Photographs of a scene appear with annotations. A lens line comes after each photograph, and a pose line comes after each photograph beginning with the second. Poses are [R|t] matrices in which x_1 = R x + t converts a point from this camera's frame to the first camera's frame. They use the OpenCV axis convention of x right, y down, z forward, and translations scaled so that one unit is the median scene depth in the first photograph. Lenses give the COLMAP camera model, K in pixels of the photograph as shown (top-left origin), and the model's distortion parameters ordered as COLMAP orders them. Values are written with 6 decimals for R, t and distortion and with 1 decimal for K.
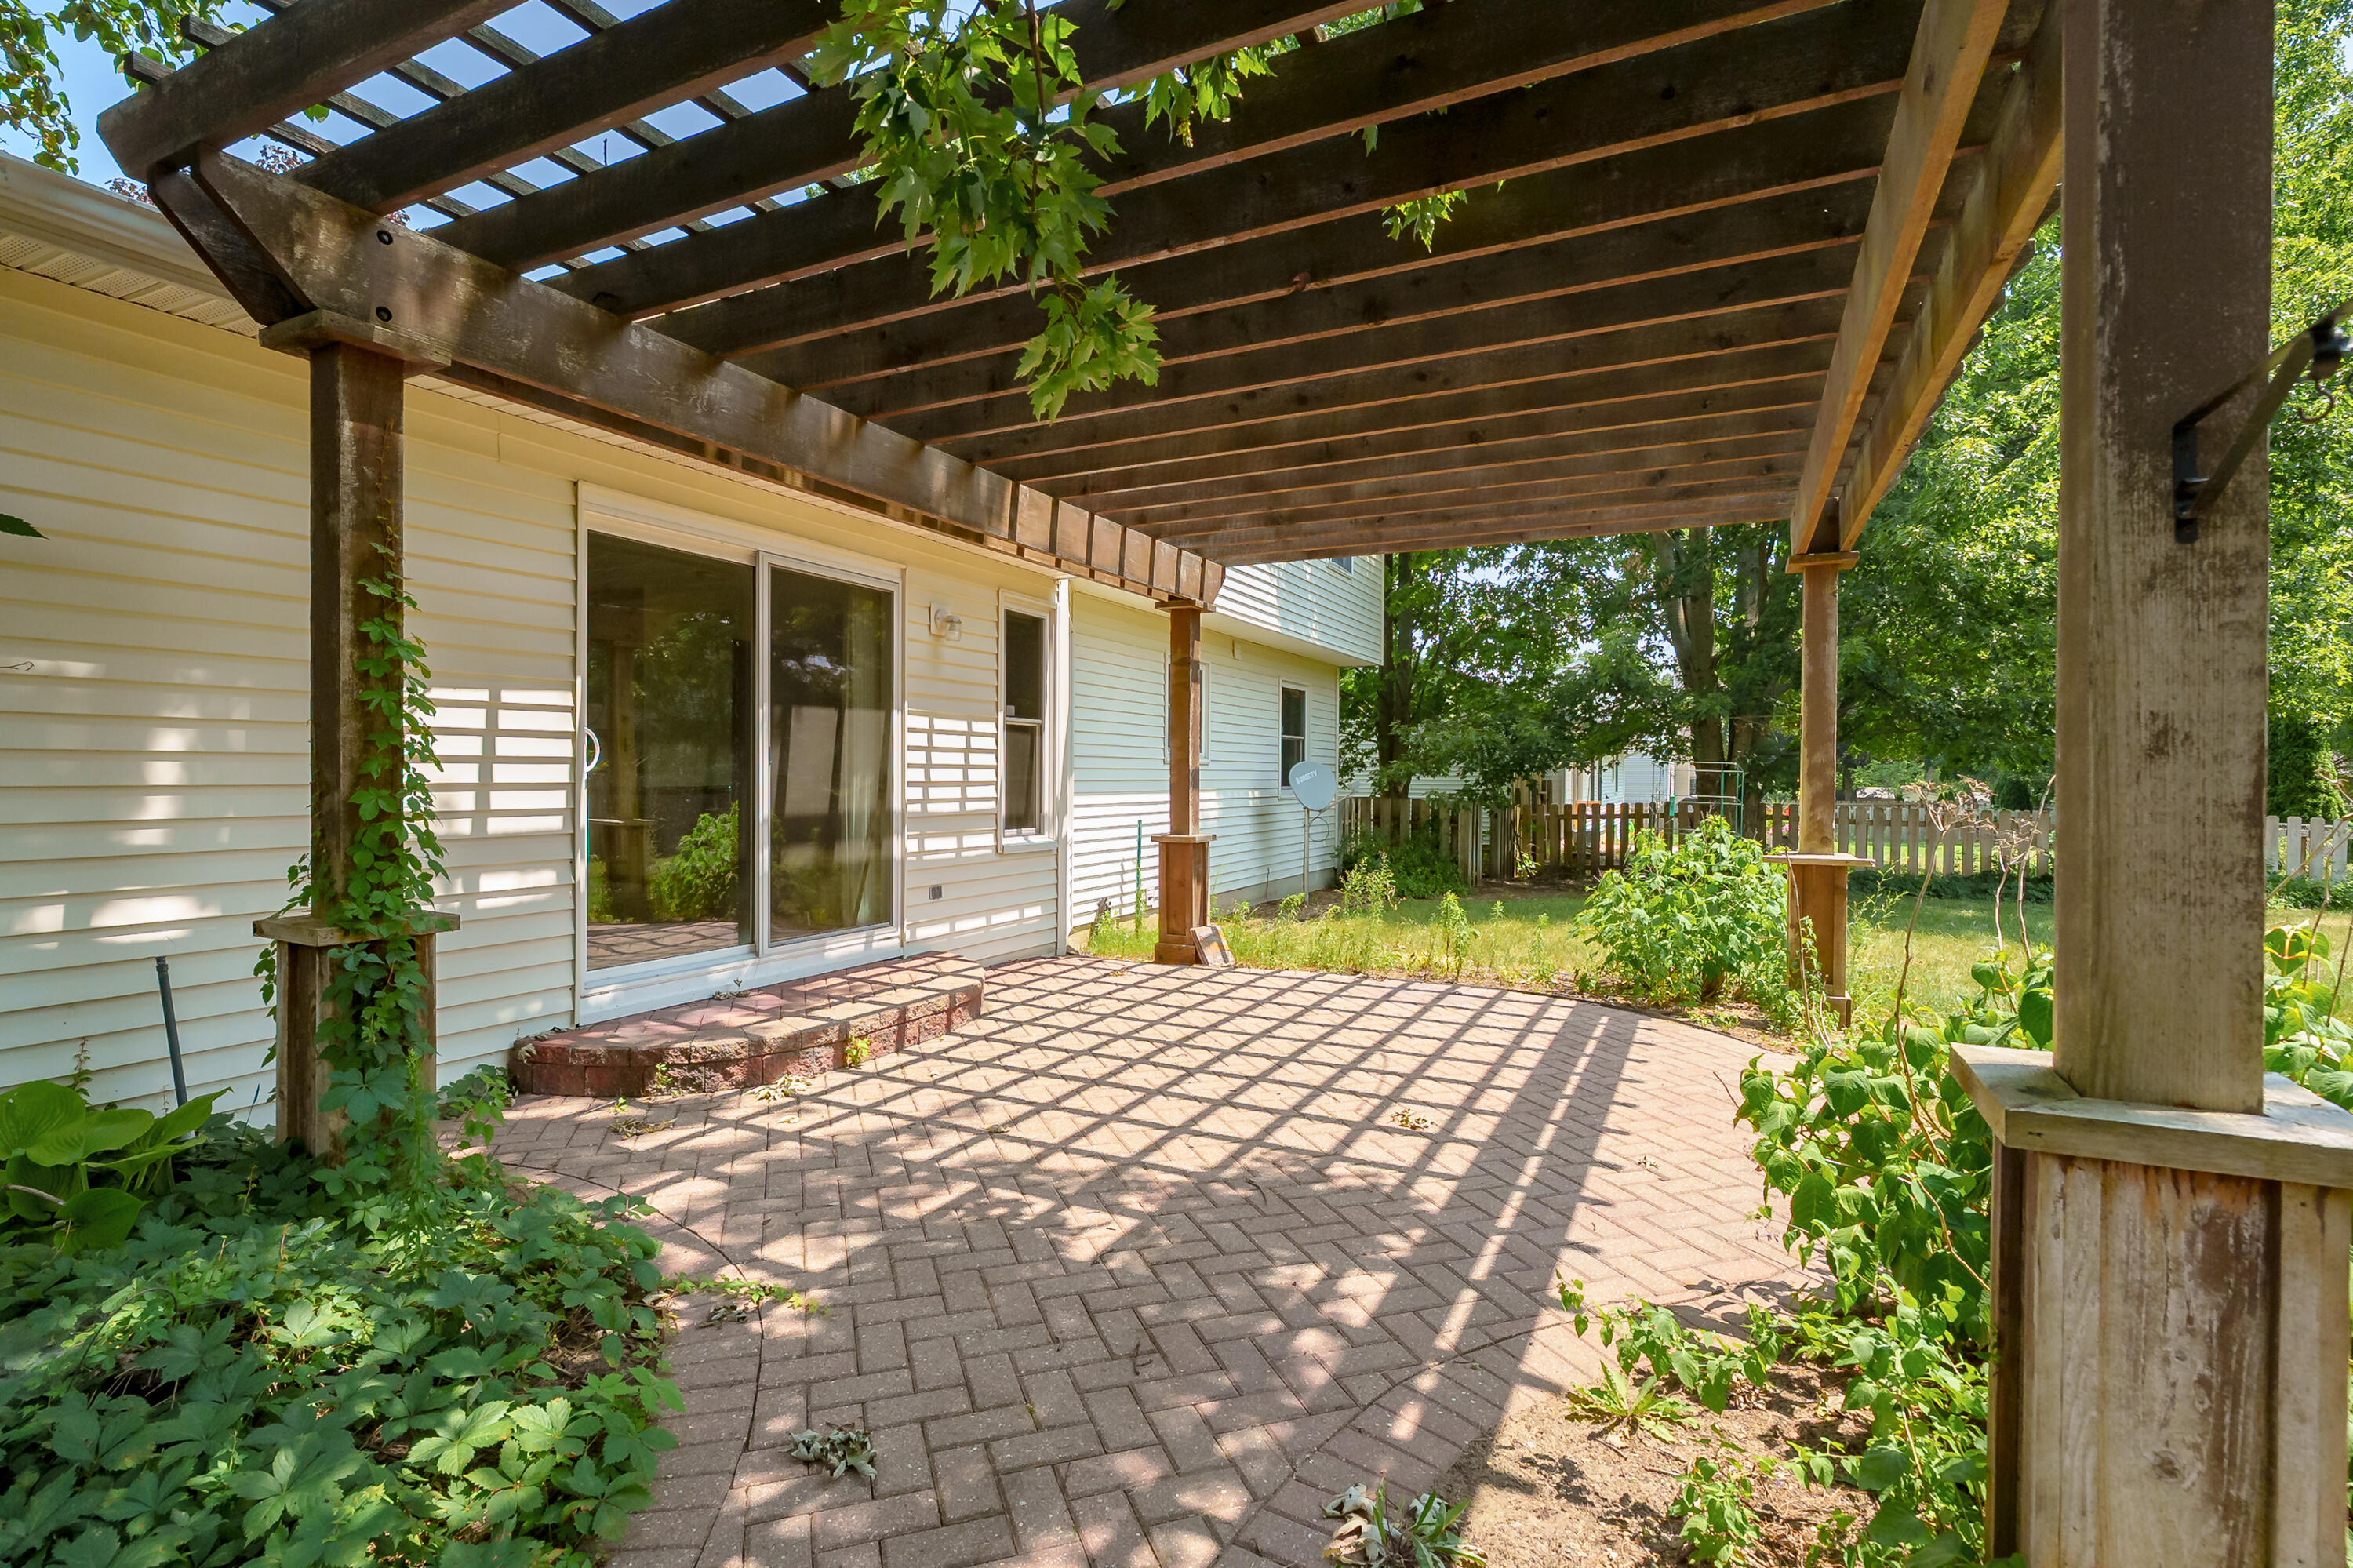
lens RADIAL K [[1068.7, 0, 1157.0], [0, 1068.7, 781.4], [0, 0, 1]] dist [-0.004464, 0.002318]
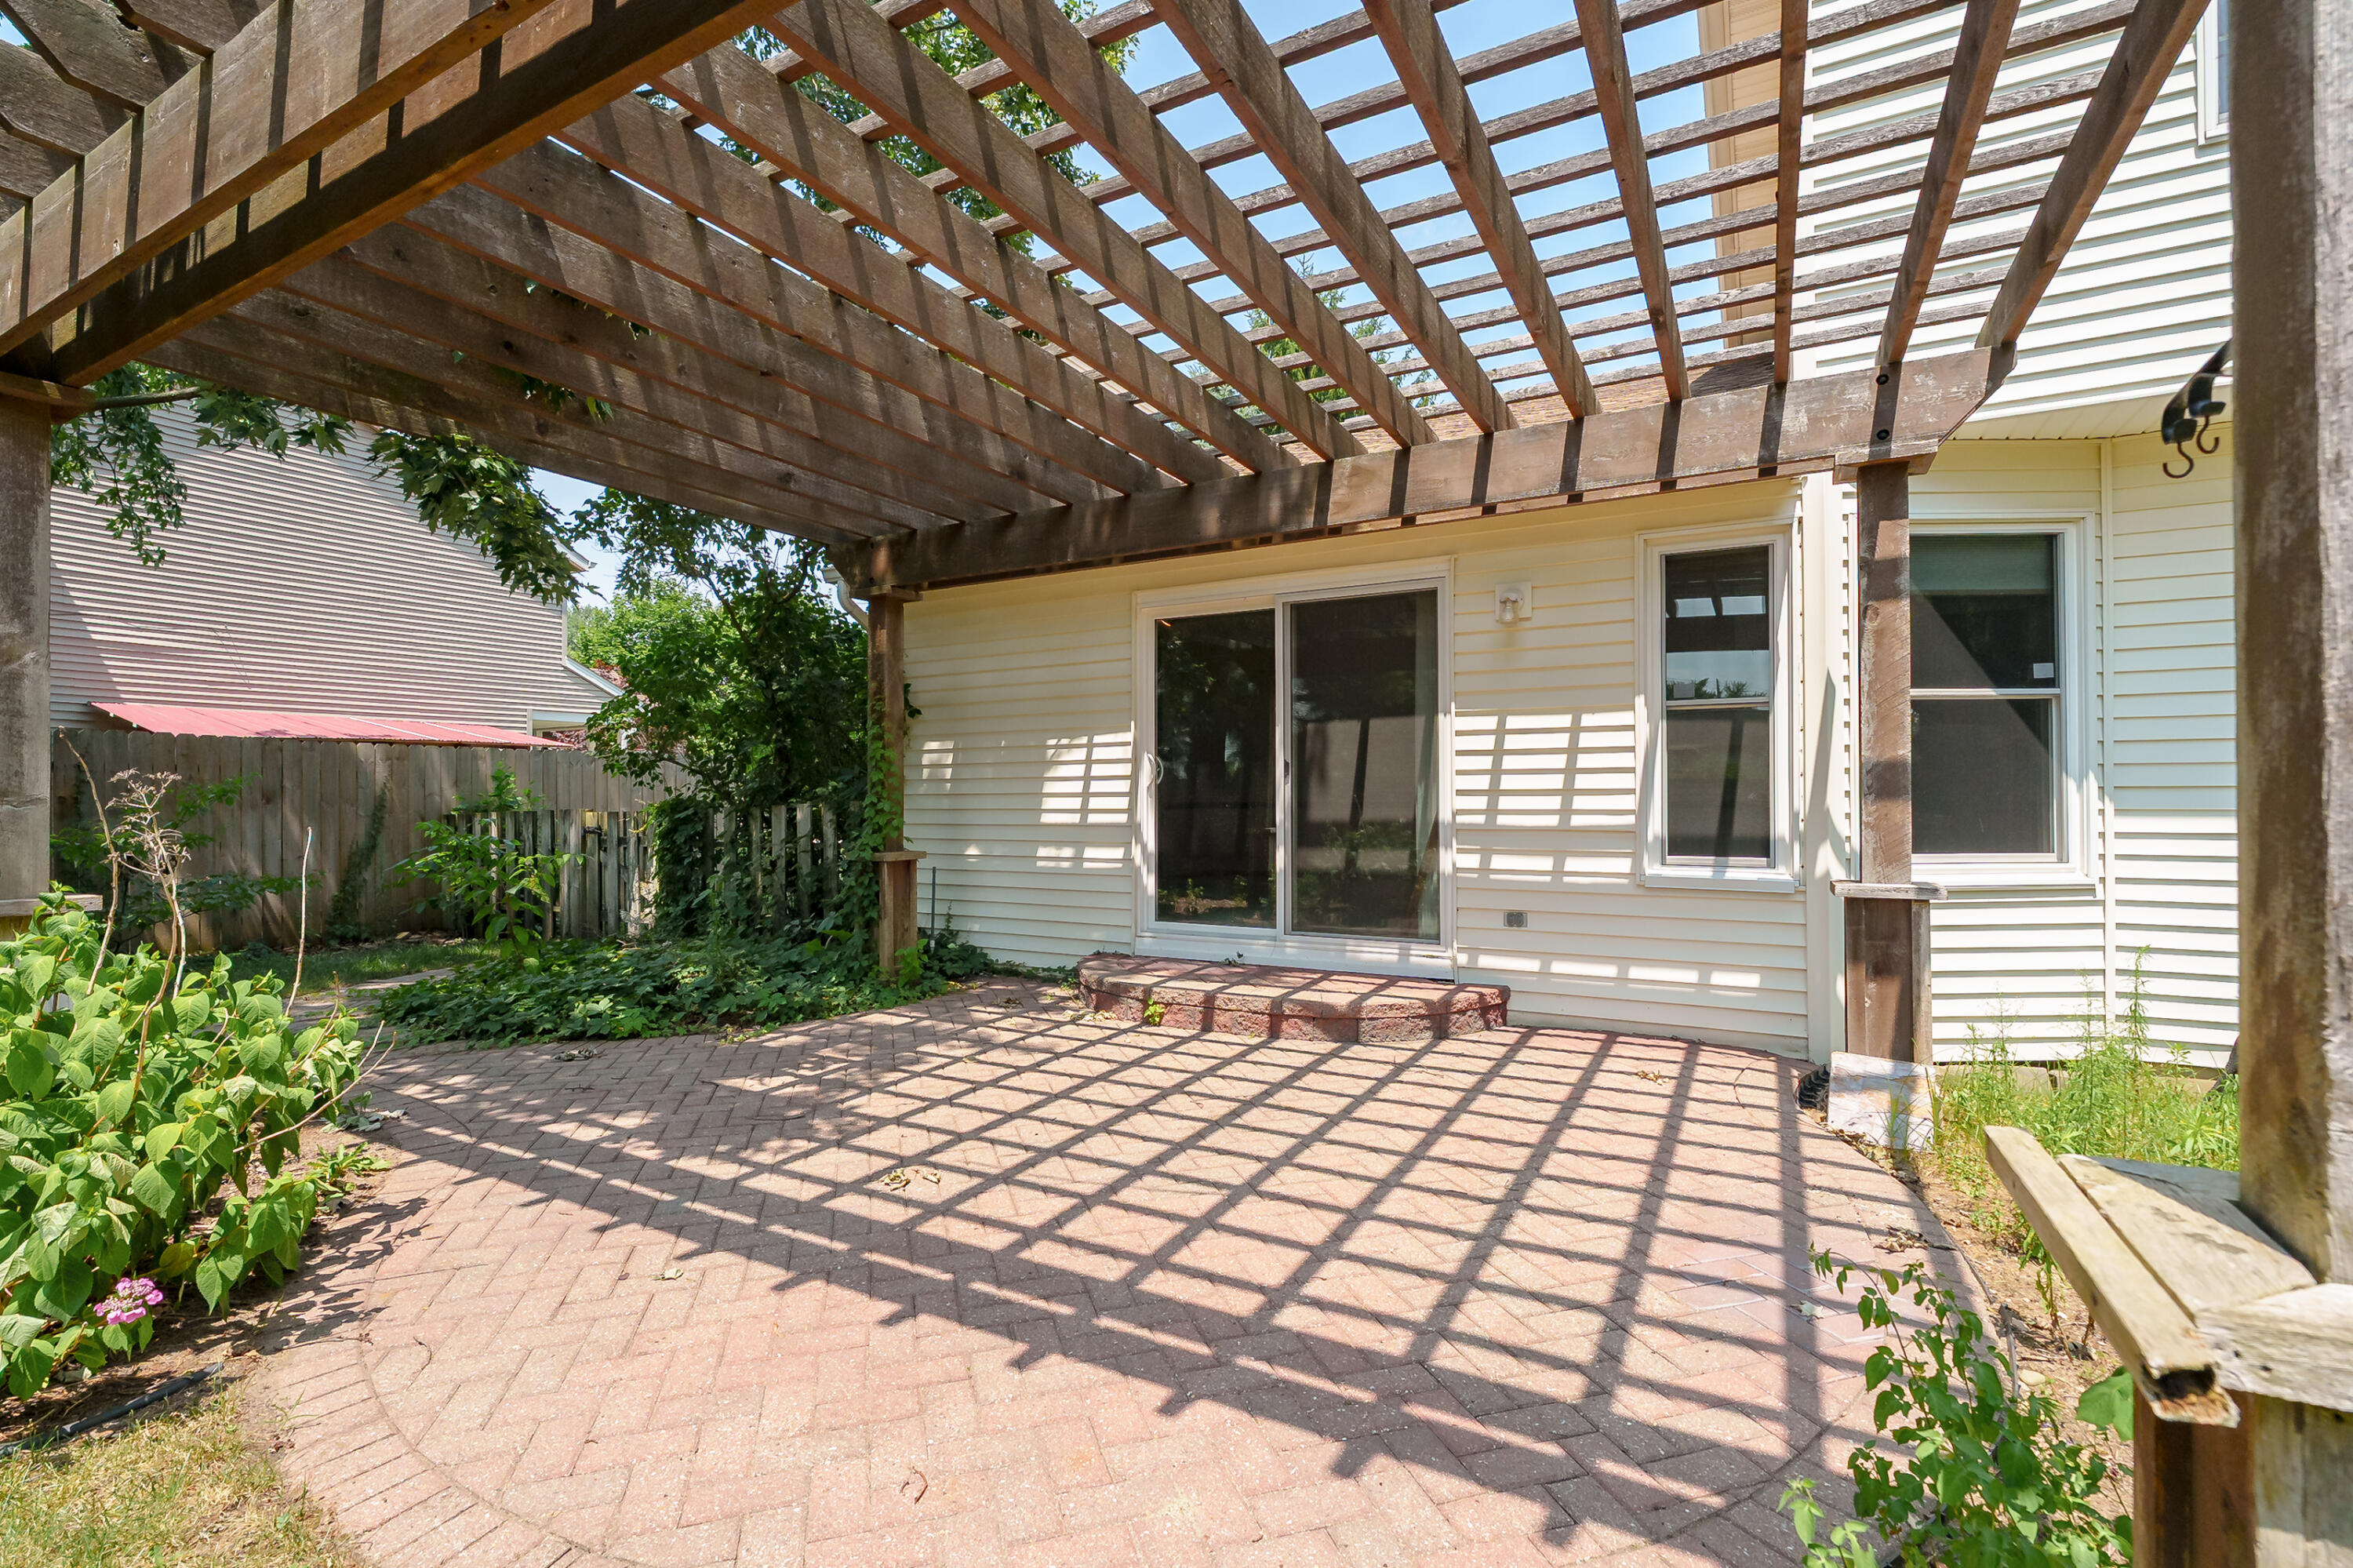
lens RADIAL K [[1068.7, 0, 1169.2], [0, 1068.7, 795.1], [0, 0, 1]] dist [-0.004464, 0.002318]
pose [[-0.030146, -0.006203, -0.999526, 0.949291], [-0.001261, 0.999980, -0.006168, 0.014502], [0.999545, 0.001075, -0.030153, 1.078545]]
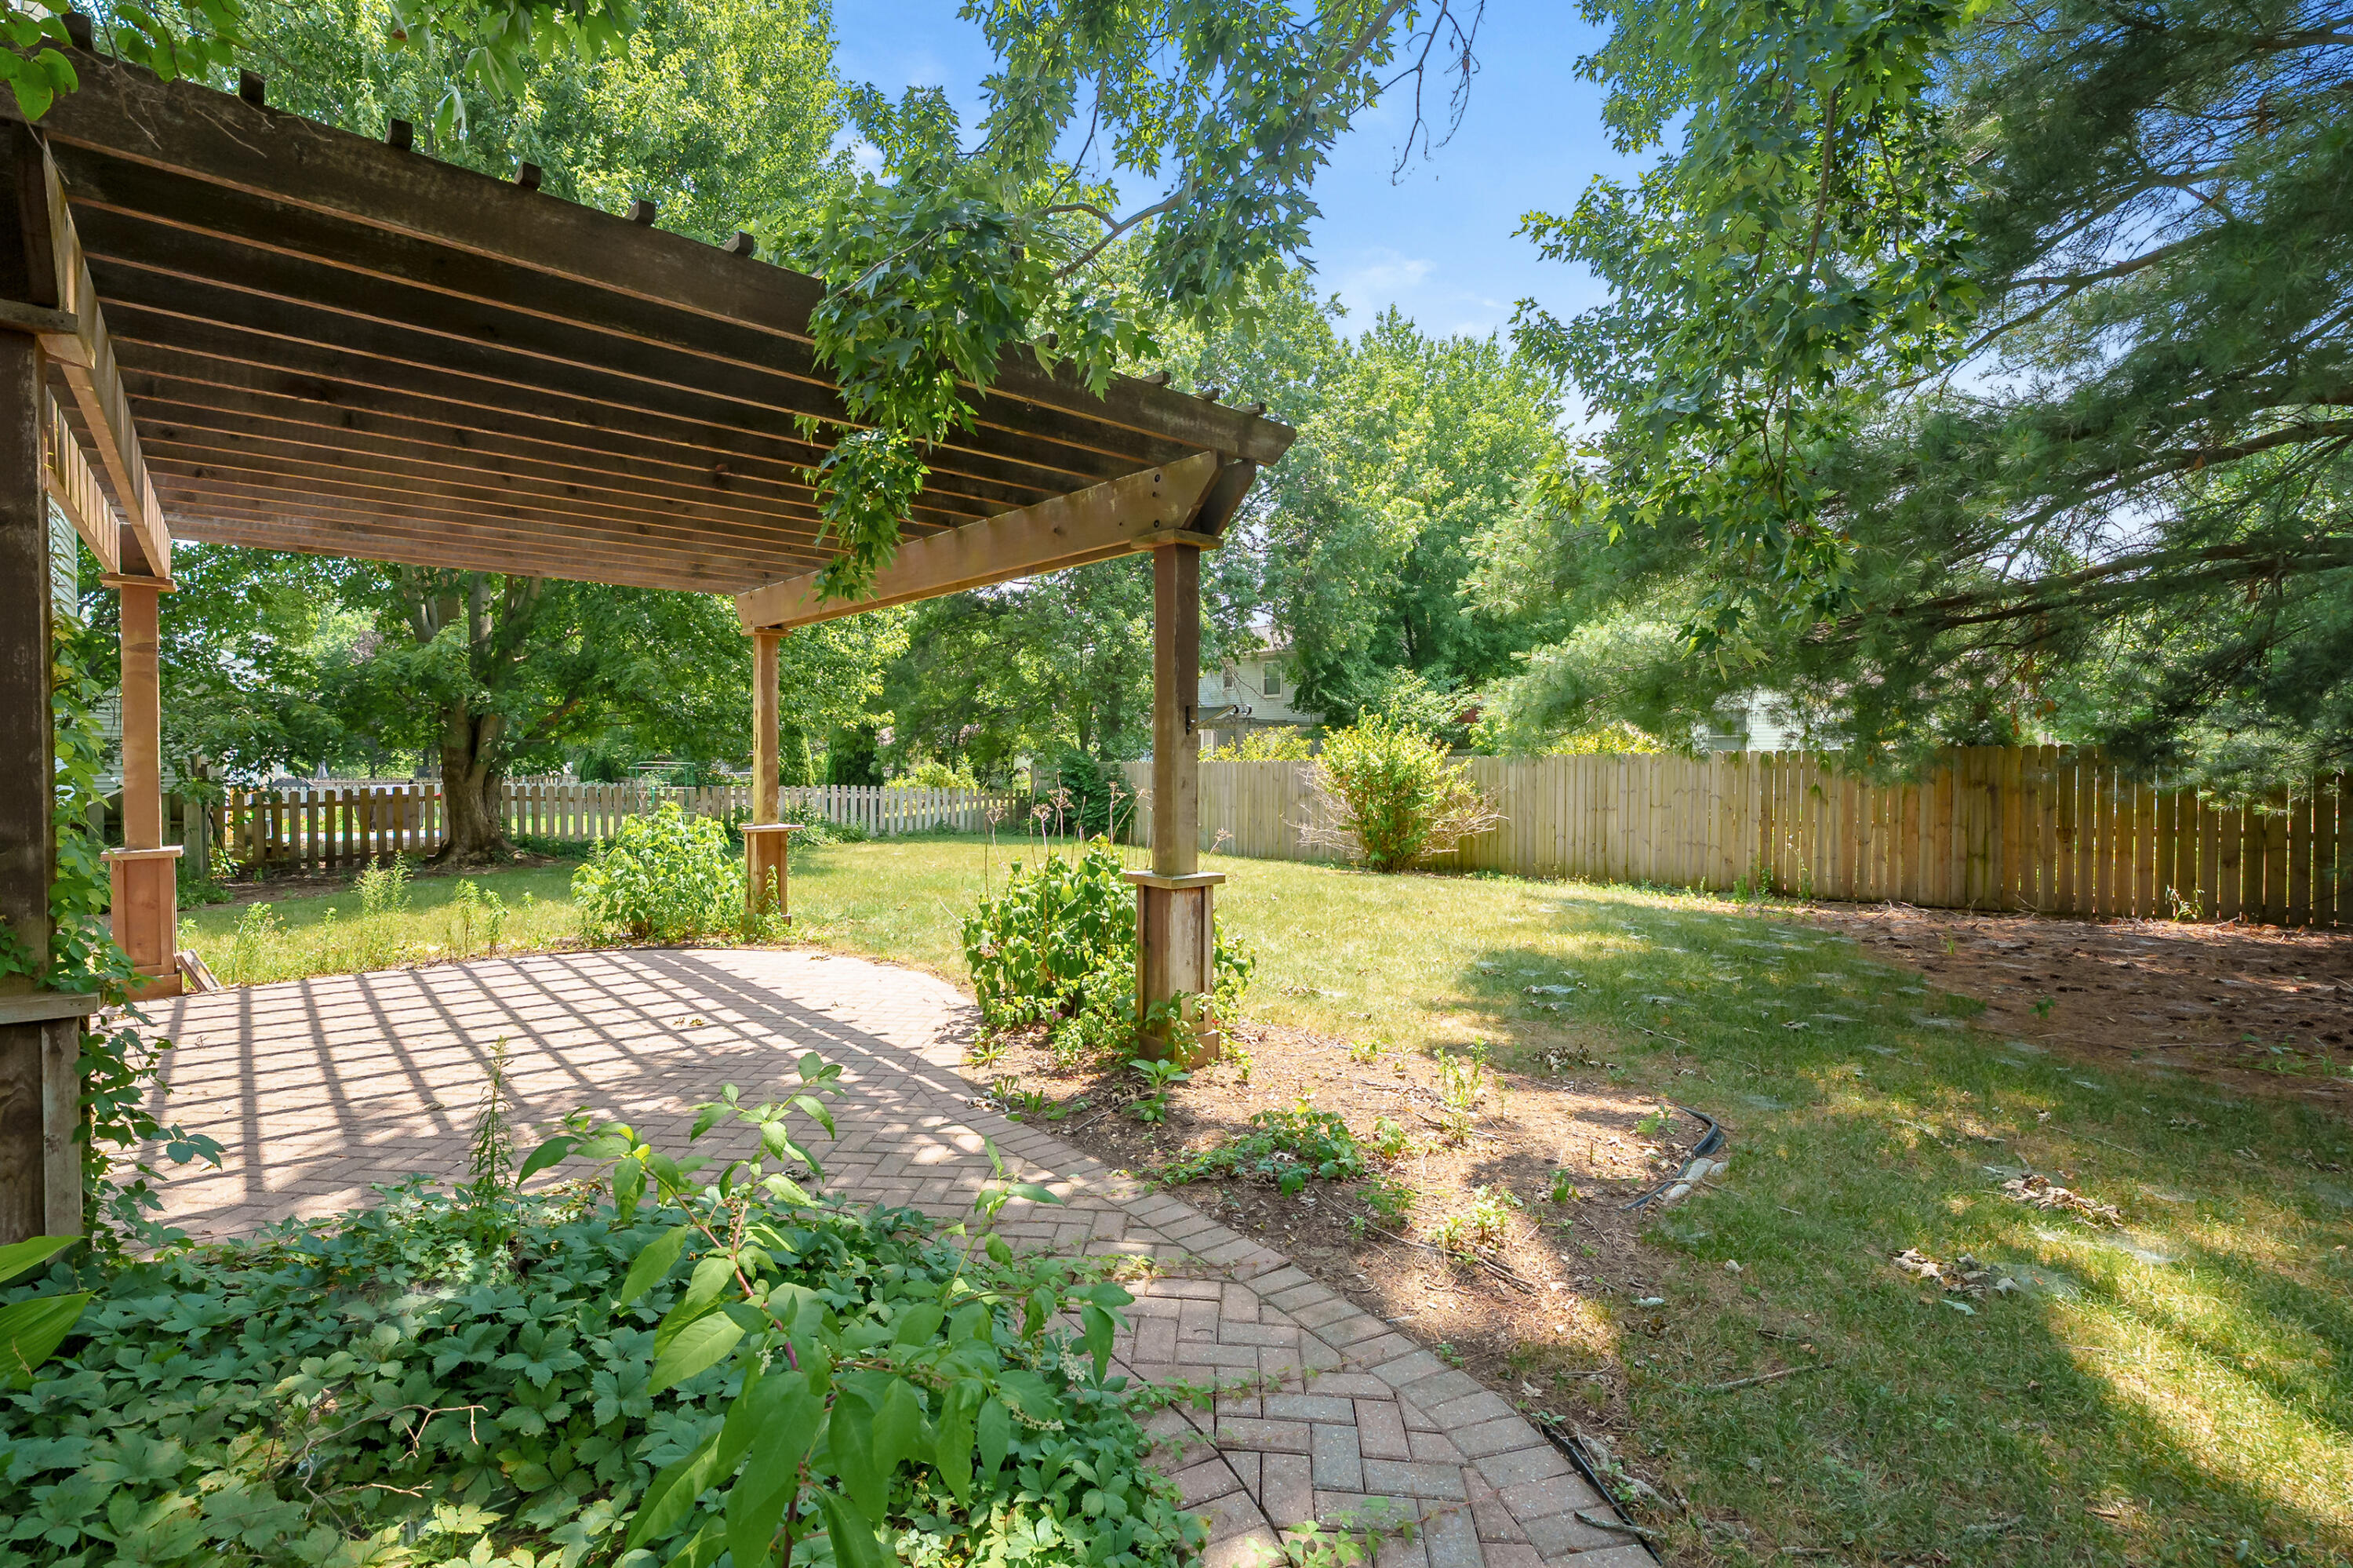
lens RADIAL K [[1068.7, 0, 1163.6], [0, 1068.7, 779.4], [0, 0, 1]] dist [-0.004464, 0.002318]
pose [[0.358402, -0.017853, 0.933397, -0.772200], [-0.002098, 0.999799, 0.019929, -0.038862], [-0.933565, -0.009101, 0.358292, -0.104127]]
